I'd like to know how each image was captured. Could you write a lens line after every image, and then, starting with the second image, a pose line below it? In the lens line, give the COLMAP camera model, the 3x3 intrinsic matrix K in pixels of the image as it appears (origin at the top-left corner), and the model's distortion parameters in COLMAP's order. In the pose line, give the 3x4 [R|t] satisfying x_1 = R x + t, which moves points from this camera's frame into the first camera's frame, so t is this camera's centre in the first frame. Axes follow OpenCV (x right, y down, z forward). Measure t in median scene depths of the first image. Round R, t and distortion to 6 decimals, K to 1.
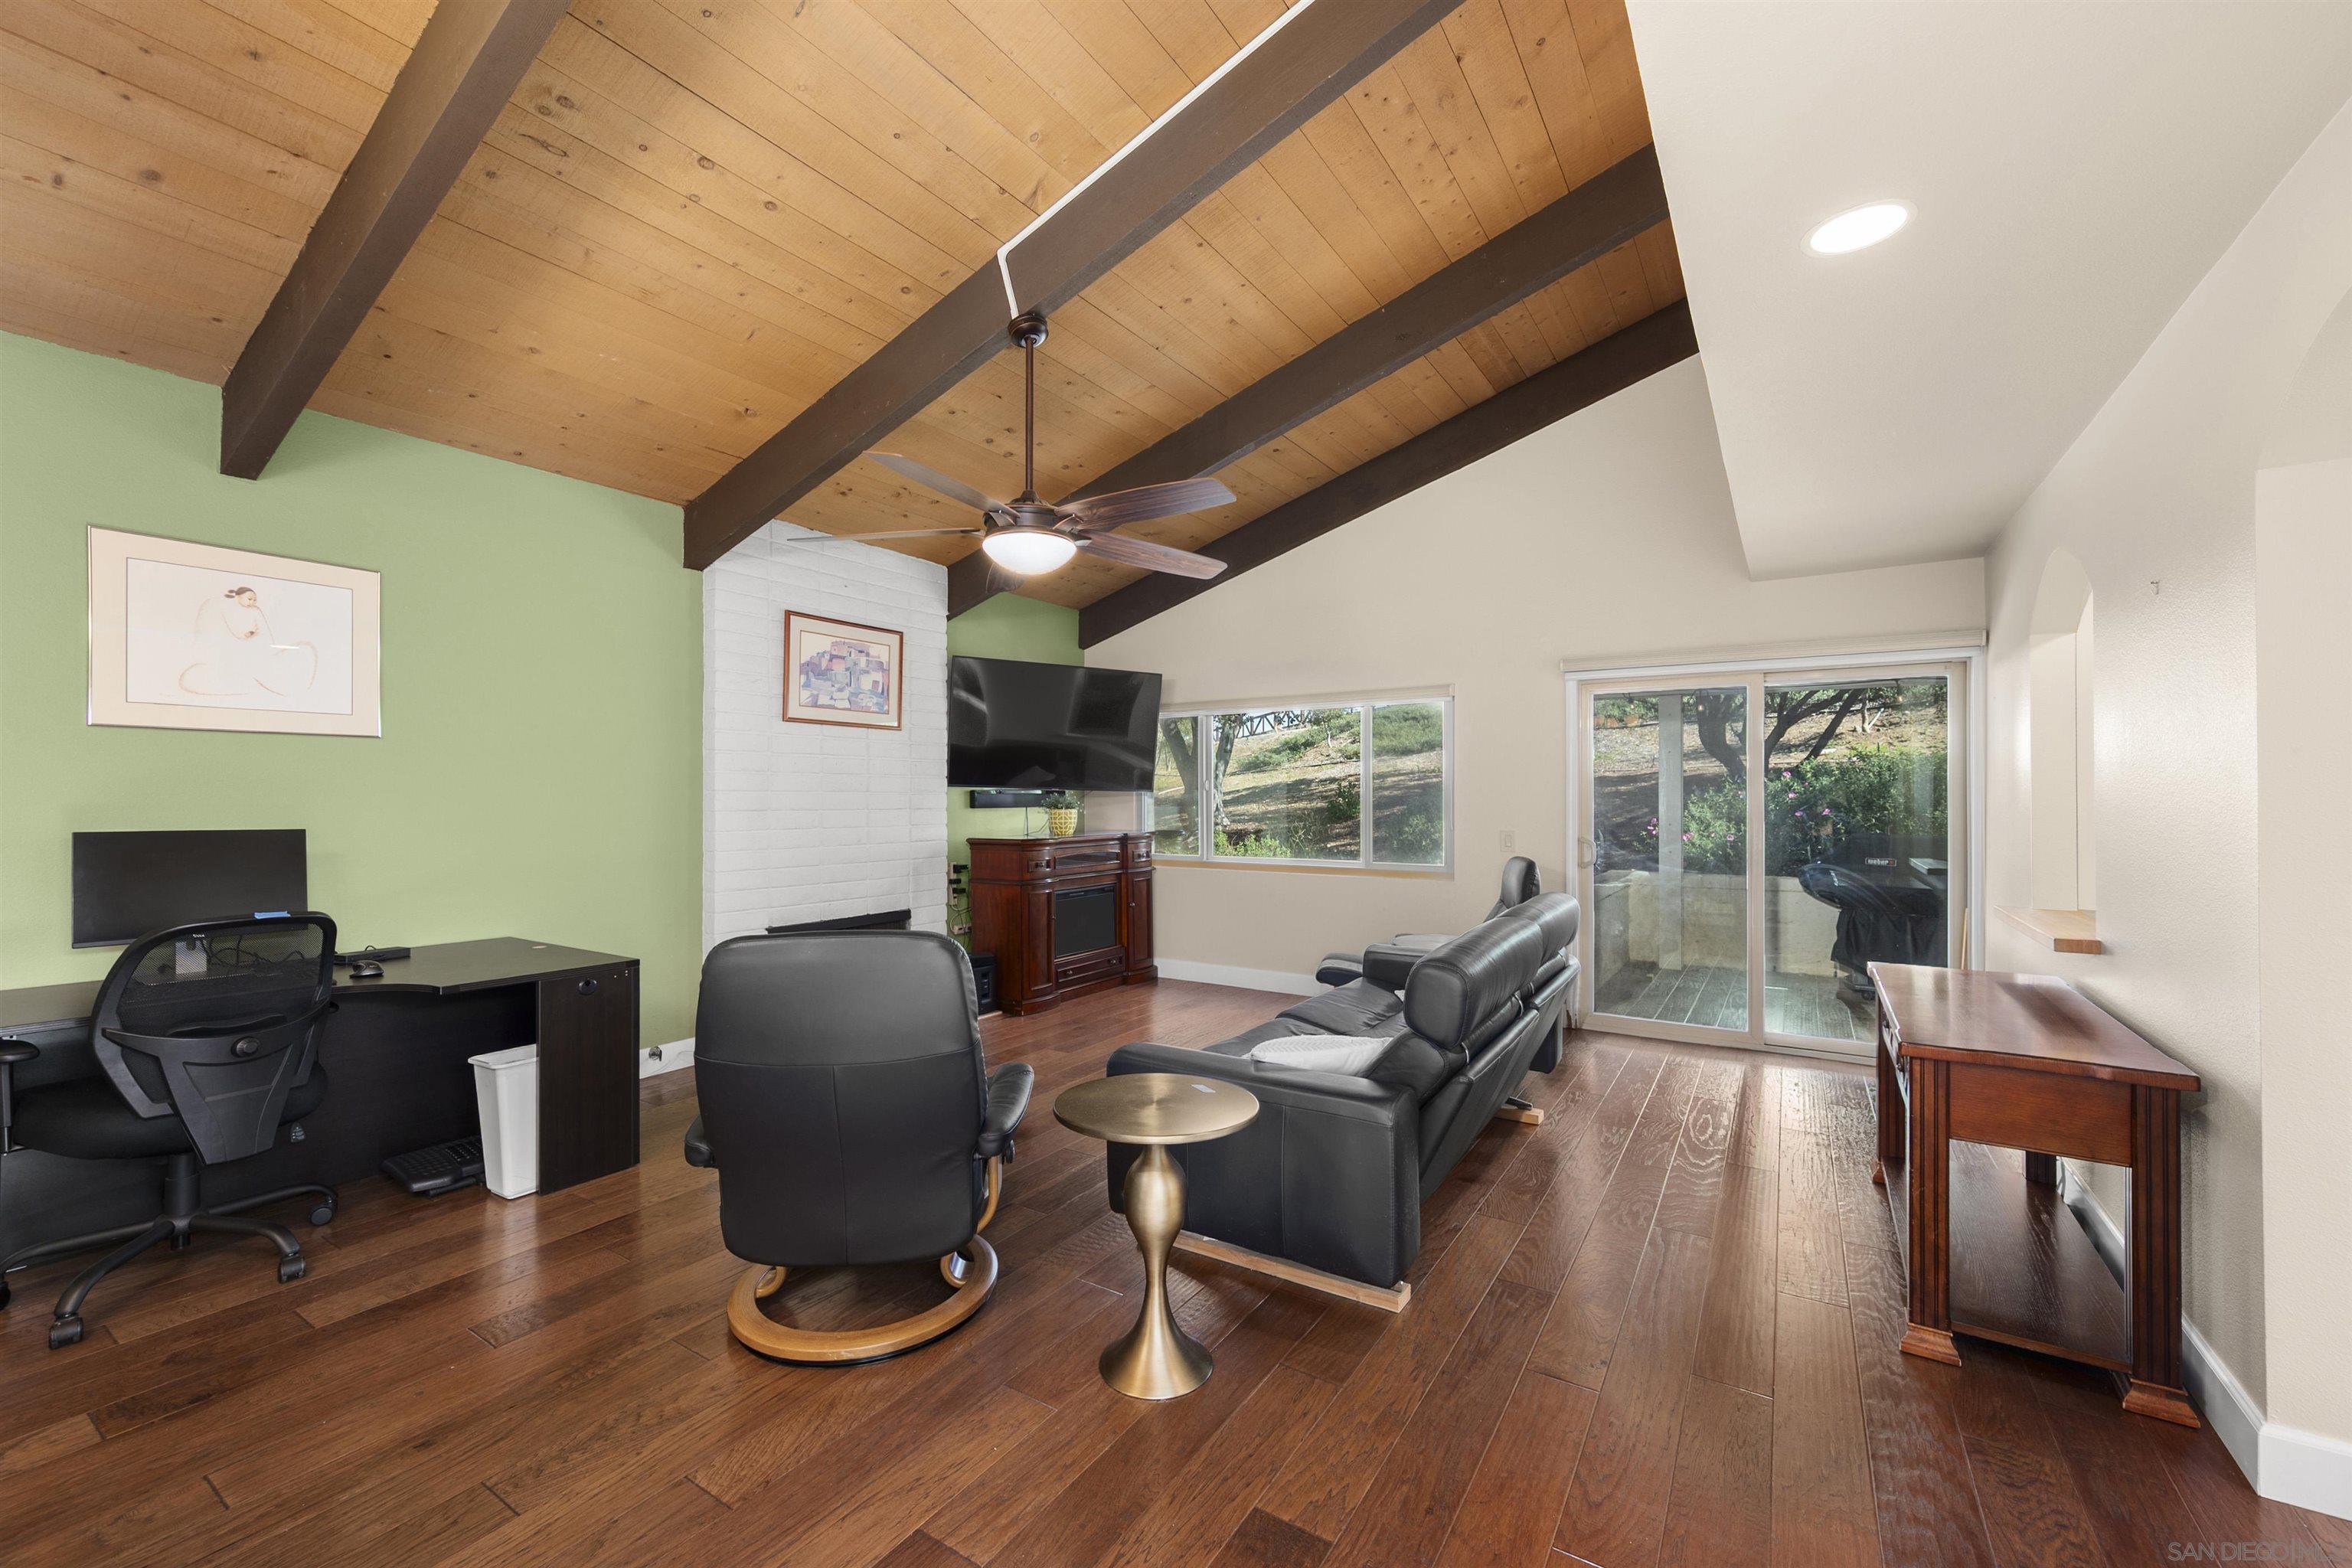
lens RADIAL K [[929.4, 0, 1189.6], [0, 929.4, 795.6], [0, 0, 1]] dist [0.003442, 0.000912]
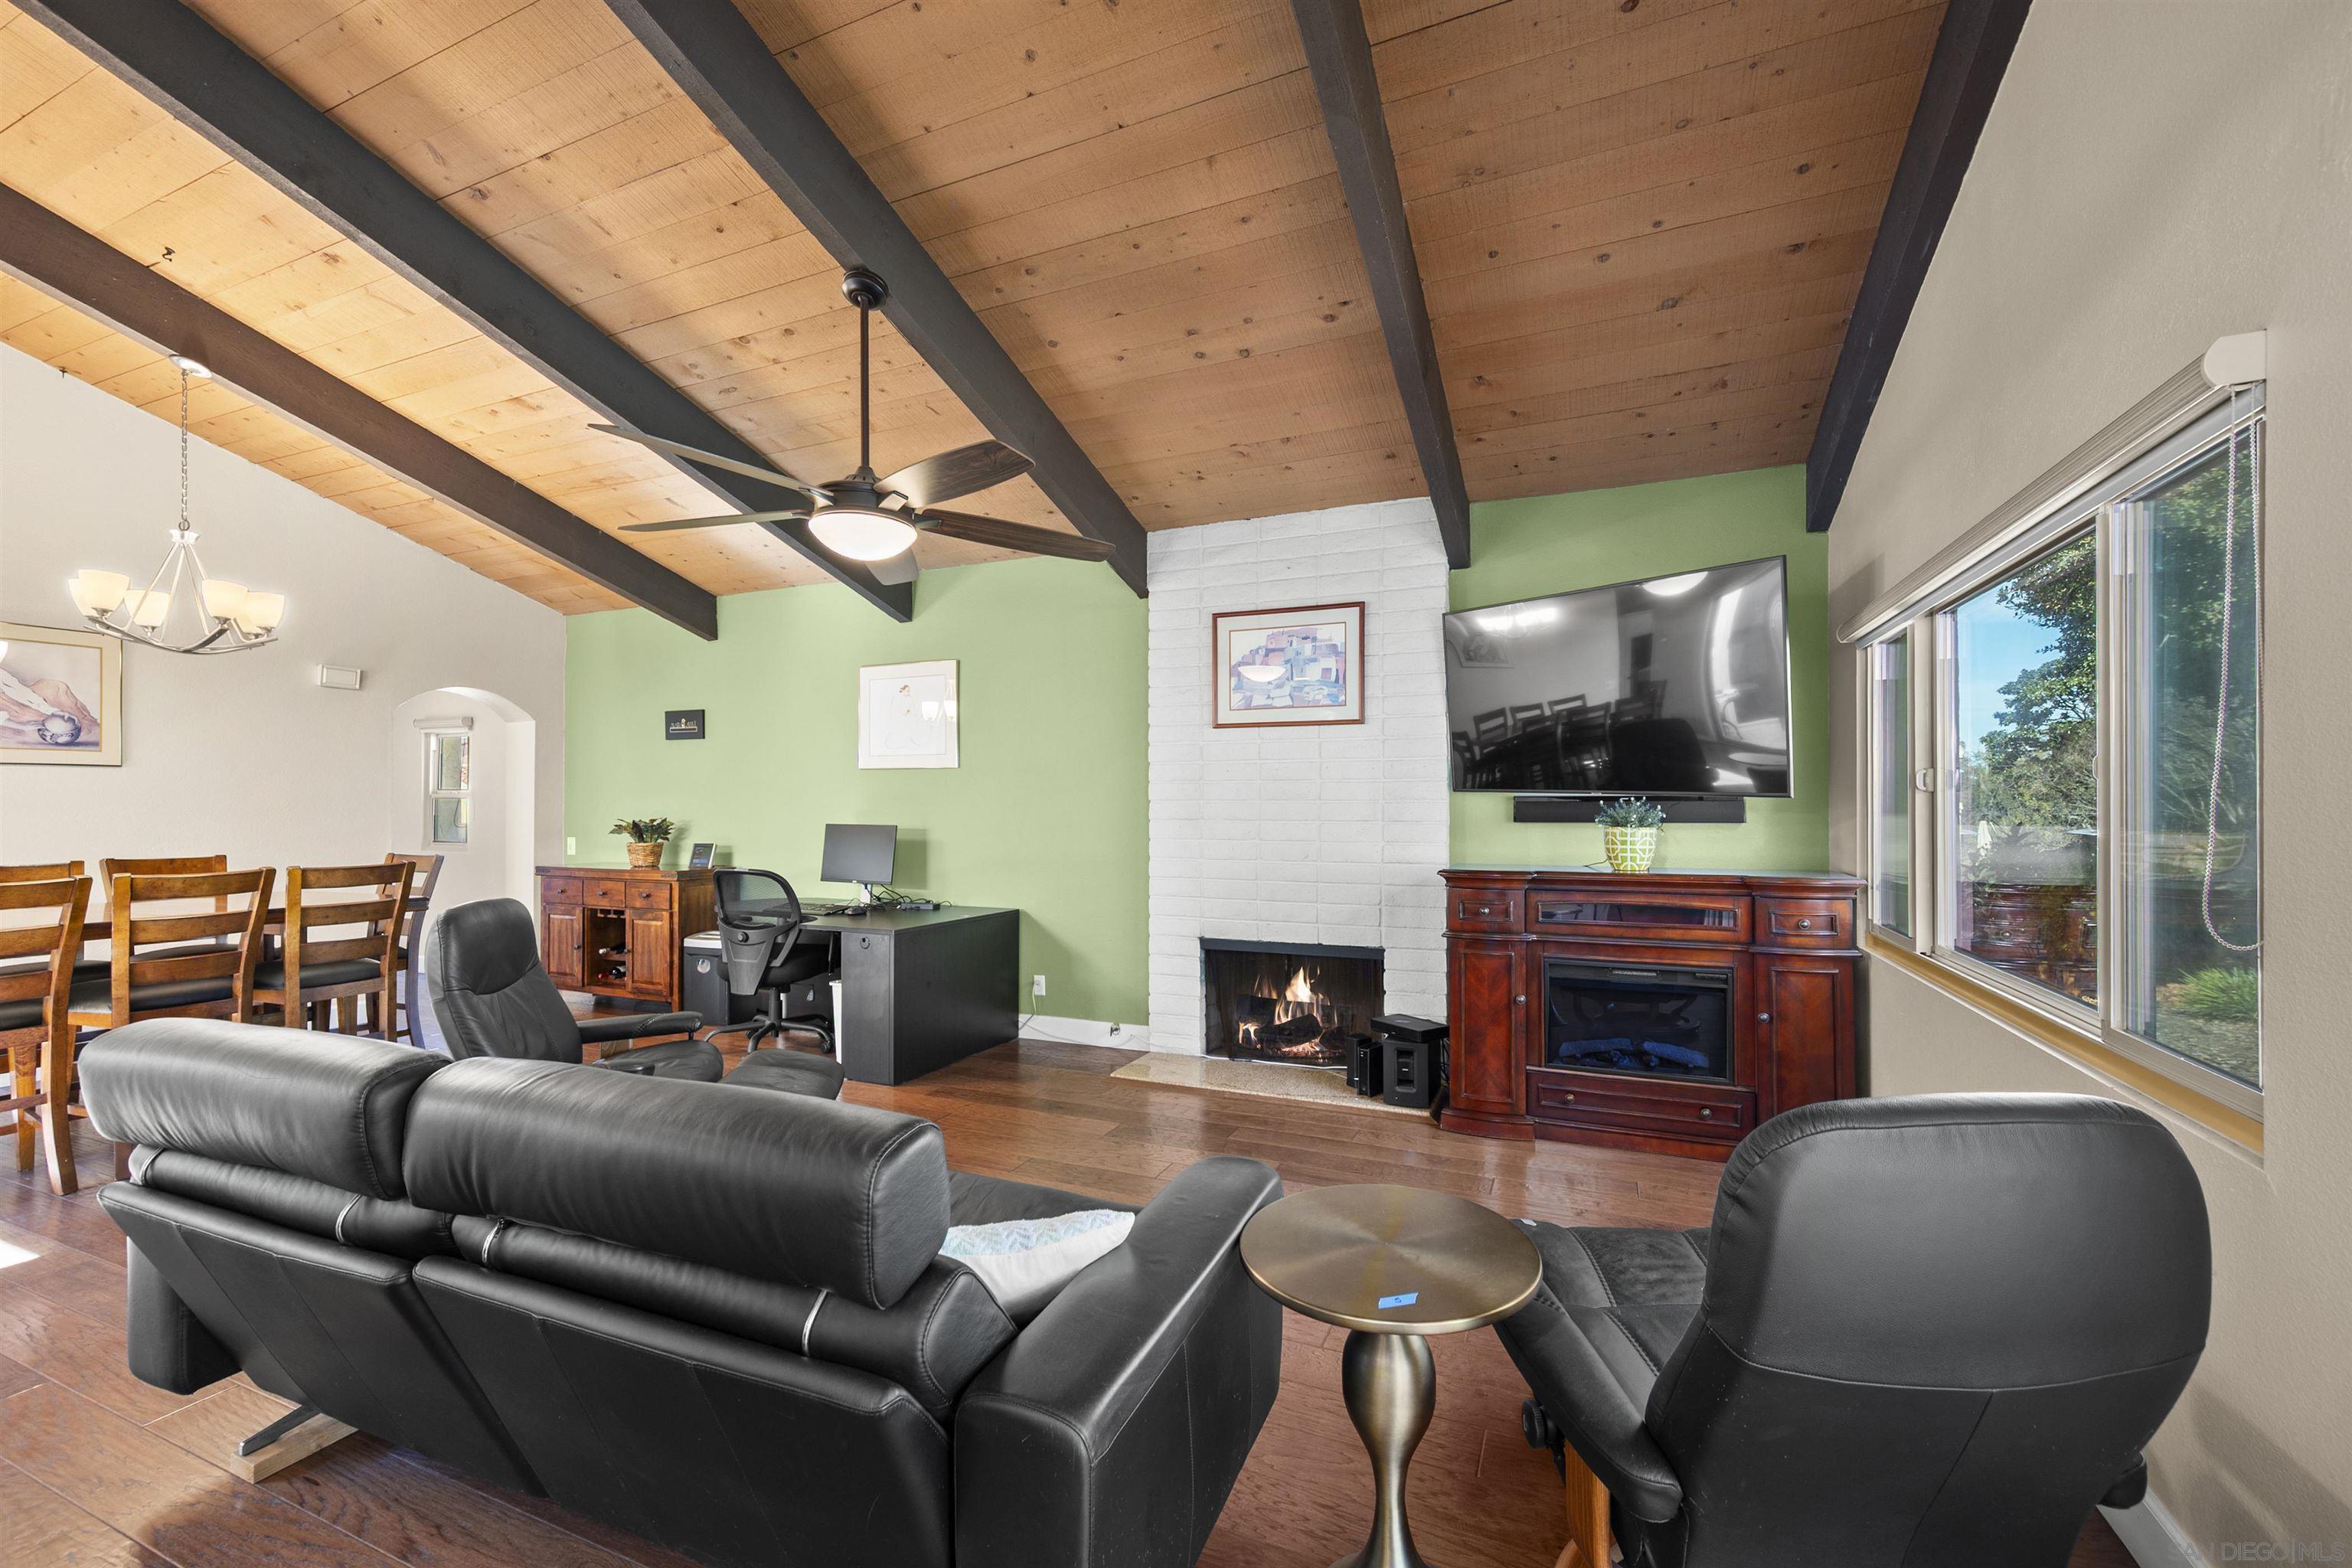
lens RADIAL K [[986.4, 0, 1177.4], [0, 986.4, 797.7], [0, 0, 1]] dist [0.002006, -0.000063]
pose [[0.165155, -0.004387, -0.986258, 0.517859], [0.005432, 0.999979, -0.003539, -0.003763], [0.986253, -0.004773, 0.165175, 0.713707]]
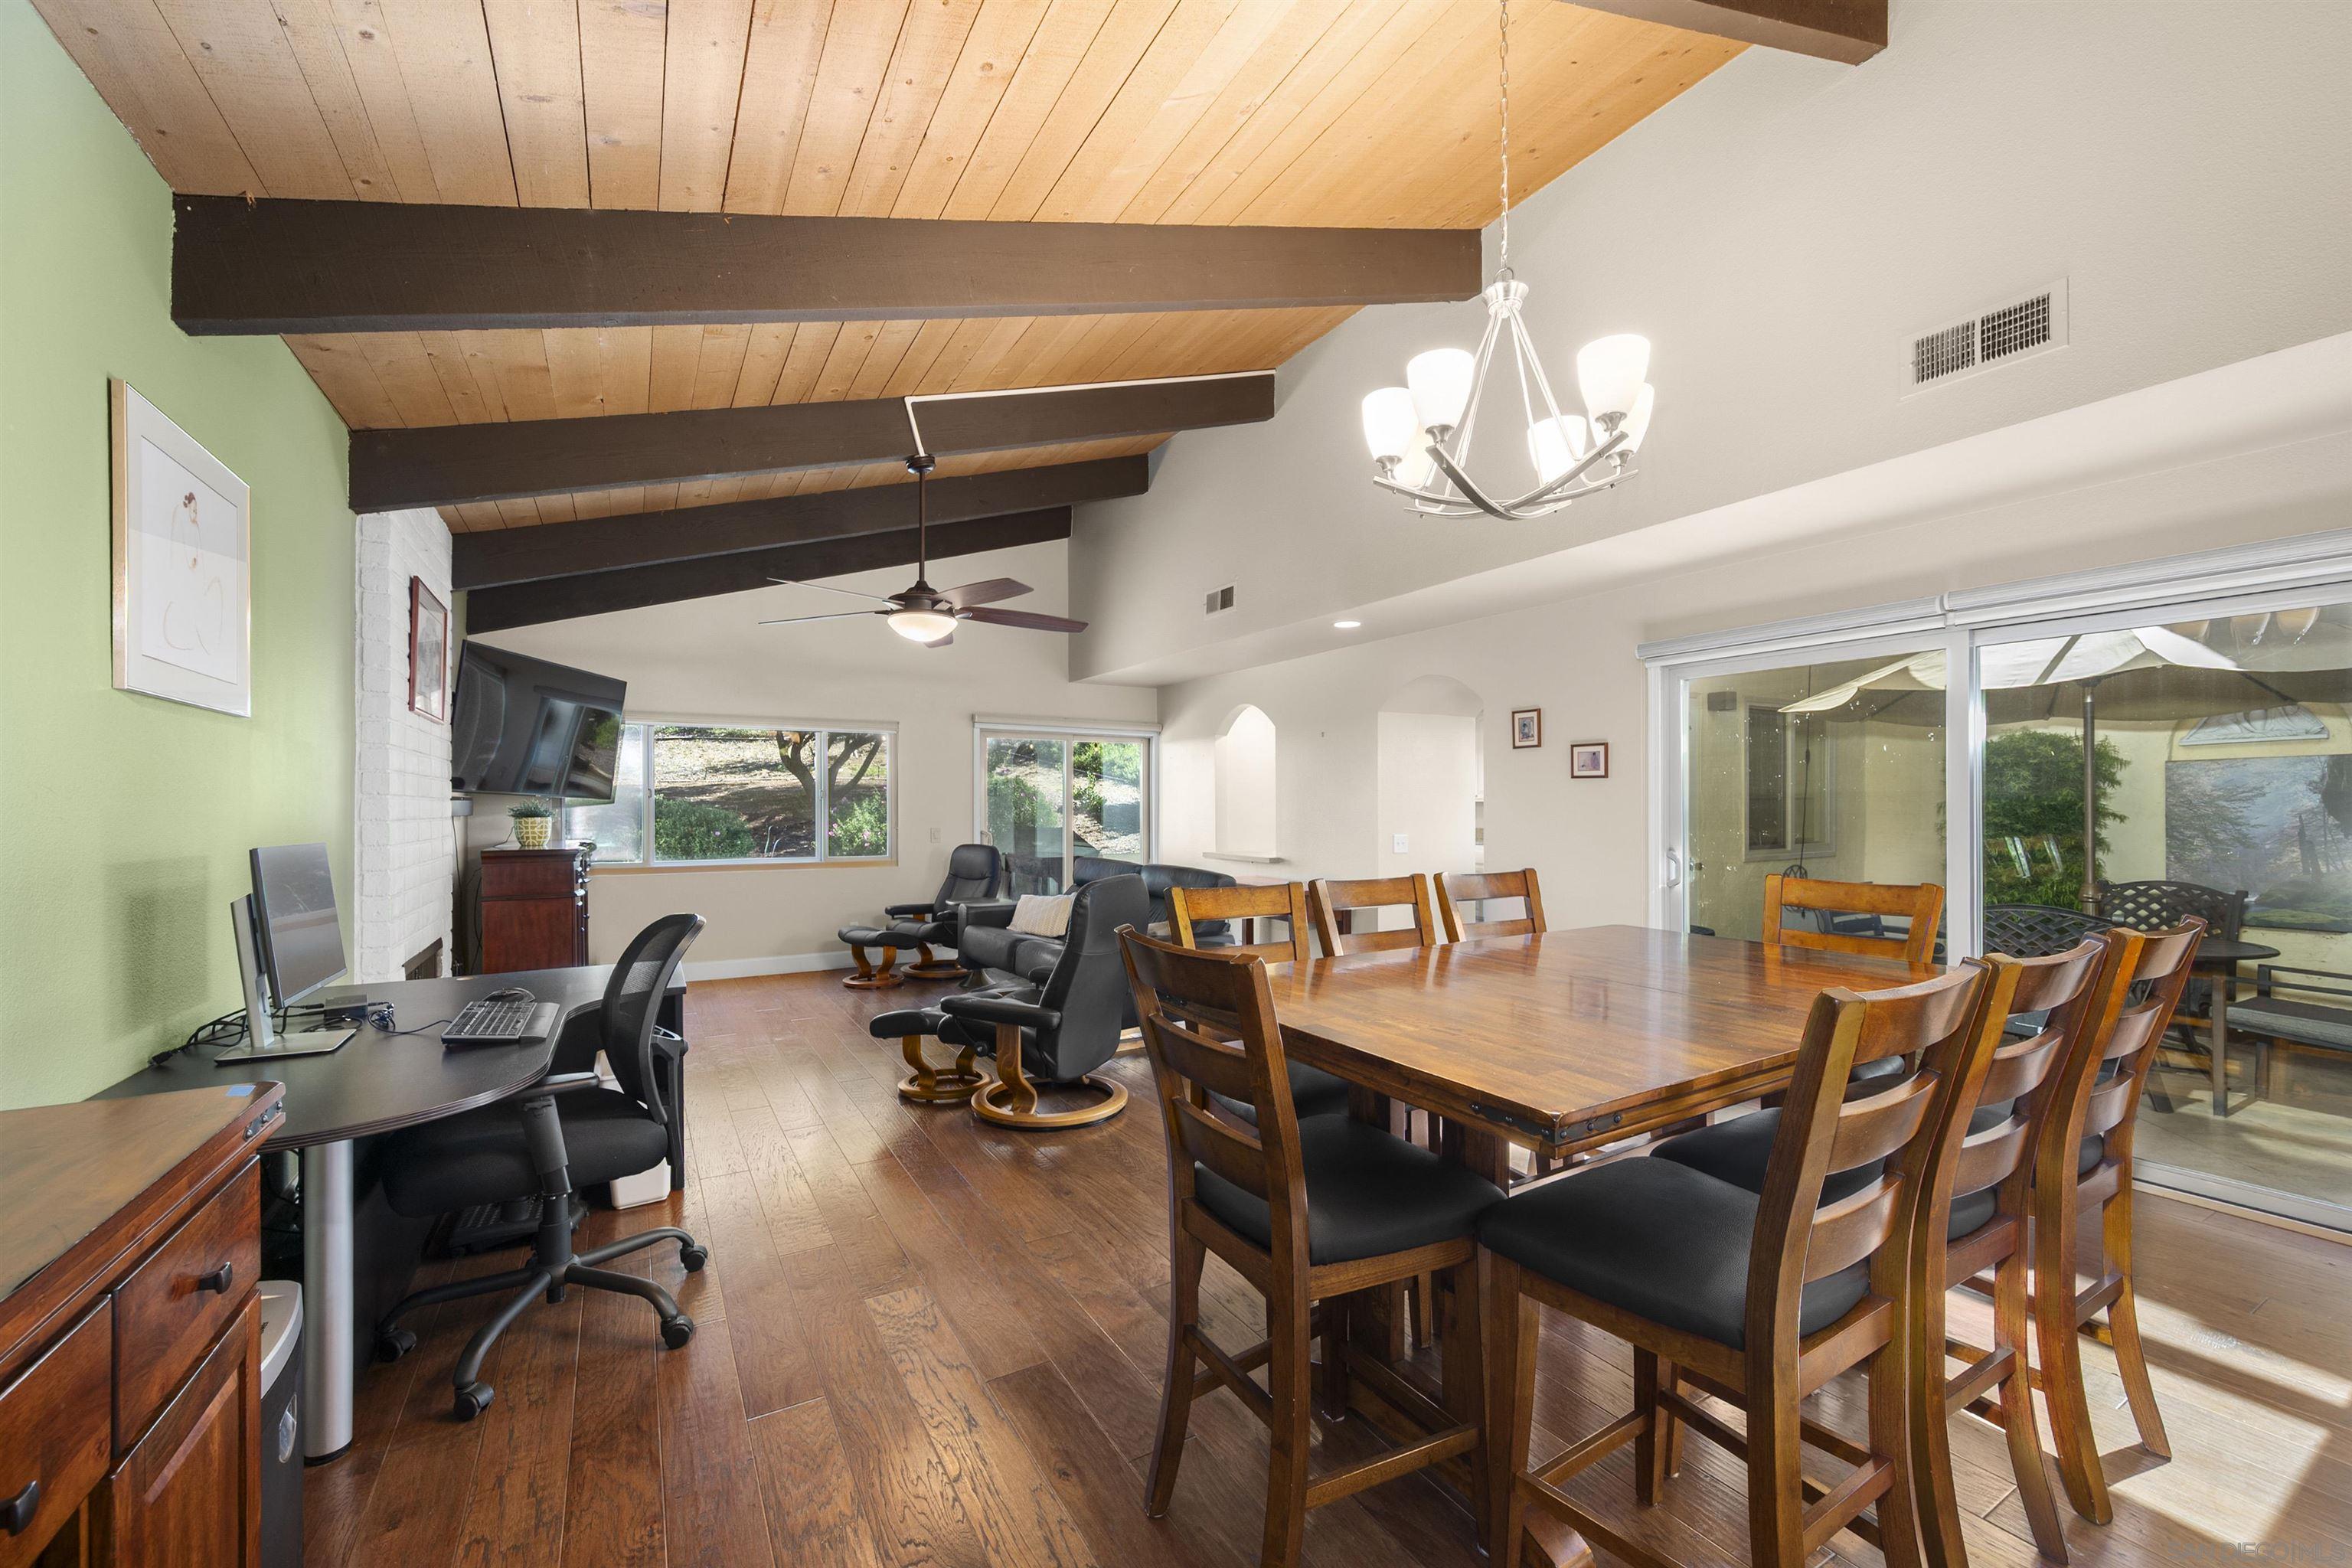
lens RADIAL K [[929.4, 0, 1174.7], [0, 929.4, 794.7], [0, 0, 1]] dist [0.003442, 0.000912]
pose [[0.441439, 0.011839, 0.897213, -0.778681], [-0.001455, 0.999921, -0.012478, 0.003542], [-0.897290, 0.004203, 0.441421, 0.039807]]
